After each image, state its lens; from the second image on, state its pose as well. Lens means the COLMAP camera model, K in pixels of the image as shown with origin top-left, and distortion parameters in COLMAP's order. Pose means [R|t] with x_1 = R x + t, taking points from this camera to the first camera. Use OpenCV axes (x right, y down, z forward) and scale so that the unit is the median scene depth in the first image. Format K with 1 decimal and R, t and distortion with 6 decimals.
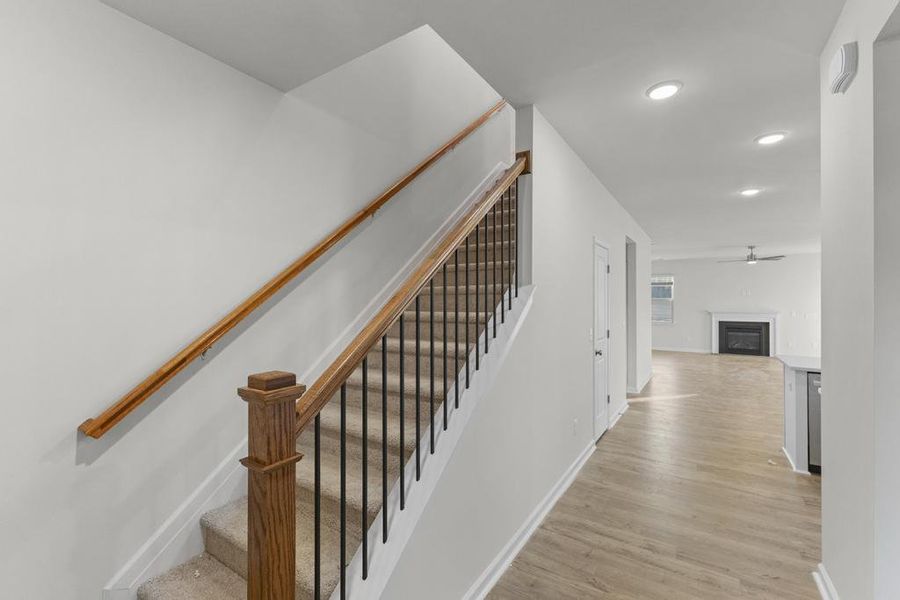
lens RADIAL K [[386.2, 0, 447.5], [0, 386.2, 299.8], [0, 0, 1]] dist [0.003567, 0.000242]
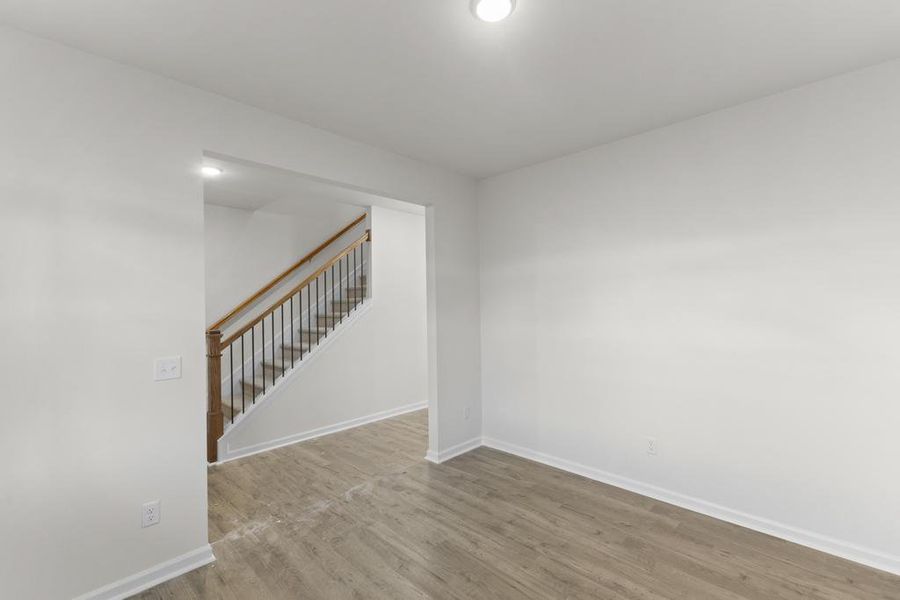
lens RADIAL K [[386.2, 0, 447.9], [0, 386.2, 304.6], [0, 0, 1]] dist [0.003567, 0.000242]
pose [[0.983986, -0.021374, -0.176958, 1.009156], [0.021999, 0.999757, 0.001569, -0.000300], [0.176882, -0.005437, 0.984217, -0.922536]]
